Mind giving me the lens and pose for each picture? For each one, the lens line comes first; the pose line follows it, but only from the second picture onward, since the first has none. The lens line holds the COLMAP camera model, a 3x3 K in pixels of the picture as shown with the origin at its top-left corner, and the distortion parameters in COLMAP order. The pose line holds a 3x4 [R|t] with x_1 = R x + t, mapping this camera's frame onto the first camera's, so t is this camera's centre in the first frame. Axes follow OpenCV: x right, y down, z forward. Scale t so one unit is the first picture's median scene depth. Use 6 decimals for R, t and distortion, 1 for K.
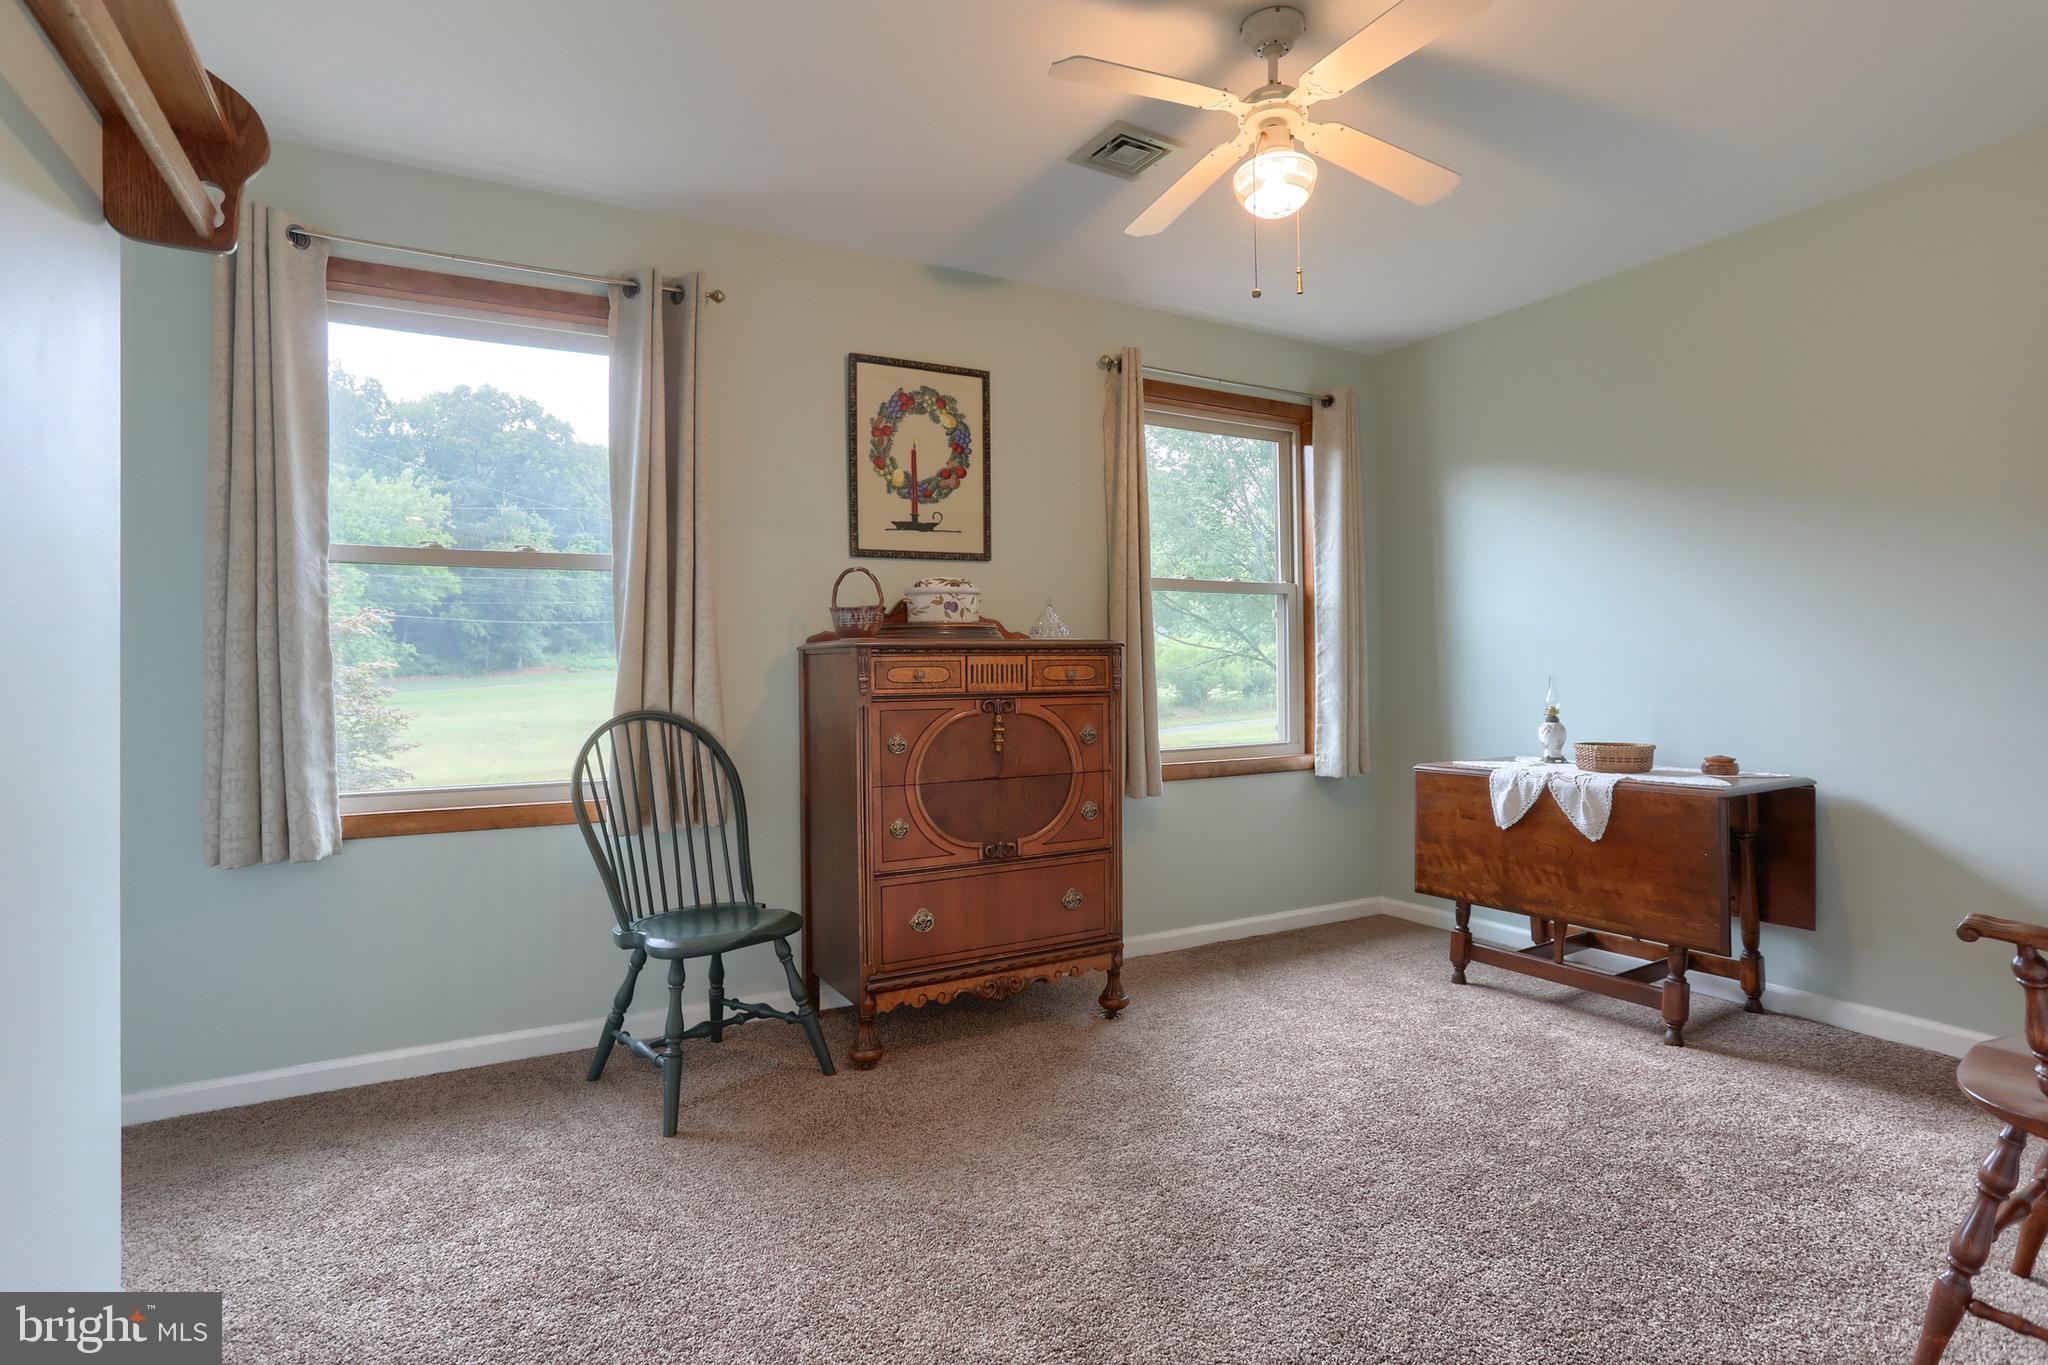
lens RADIAL K [[1017.4, 0, 1029.2], [0, 1017.4, 669.2], [0, 0, 1]] dist [-0.039025, 0.021219]
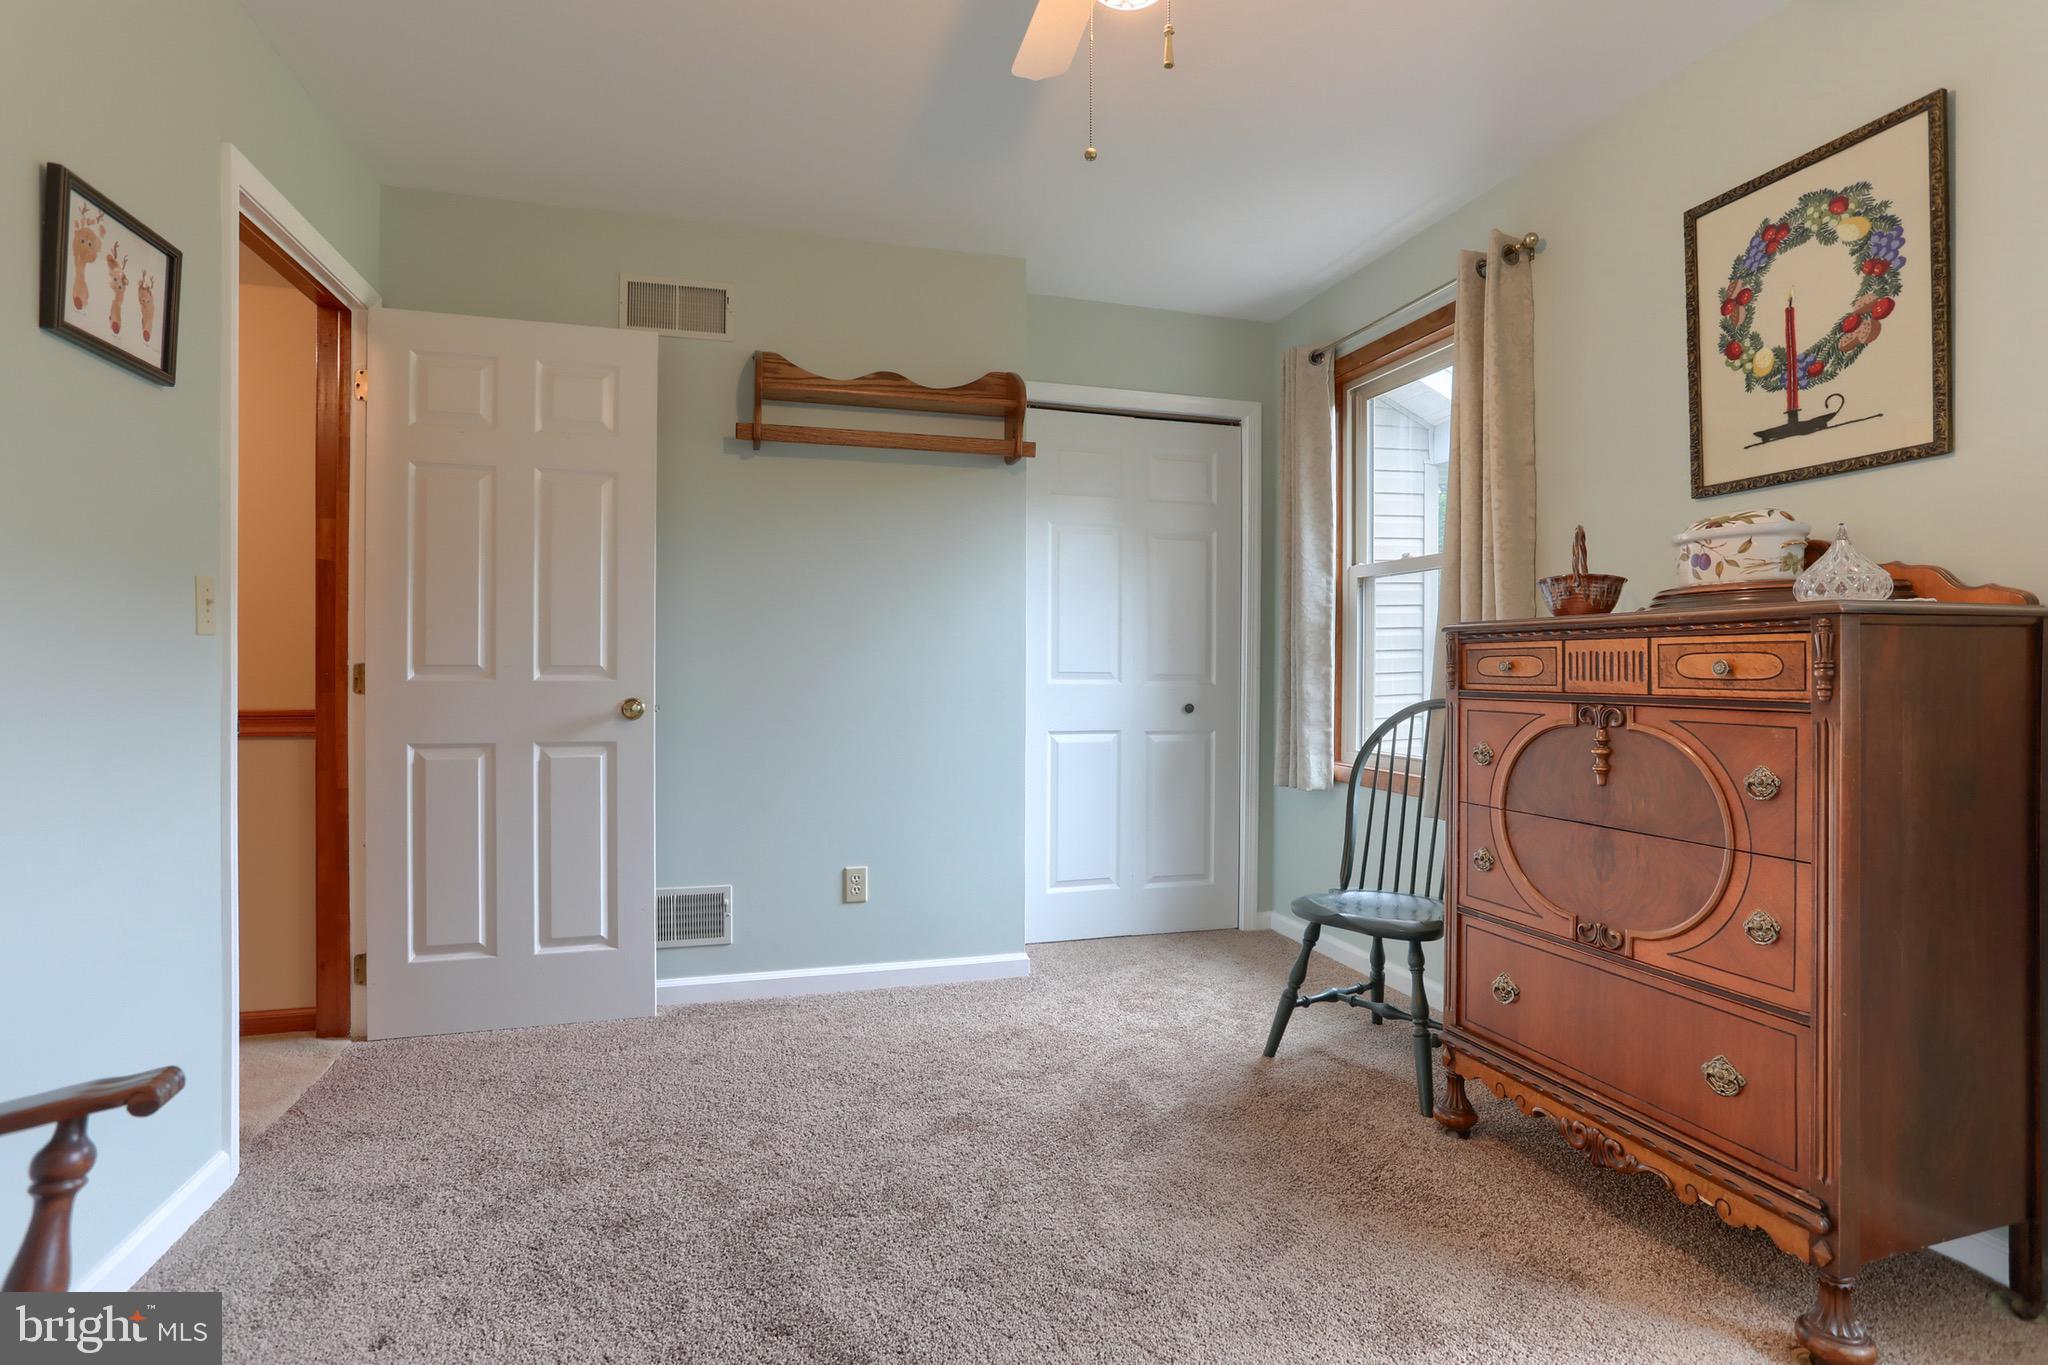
lens RADIAL K [[1017.4, 0, 1029.5], [0, 1017.4, 680.5], [0, 0, 1]] dist [-0.039025, 0.021219]
pose [[-0.205088, 0.023747, -0.978455, 0.591745], [-0.000626, 0.999702, 0.024393, -0.001686], [0.978743, 0.005615, -0.205012, 0.674923]]
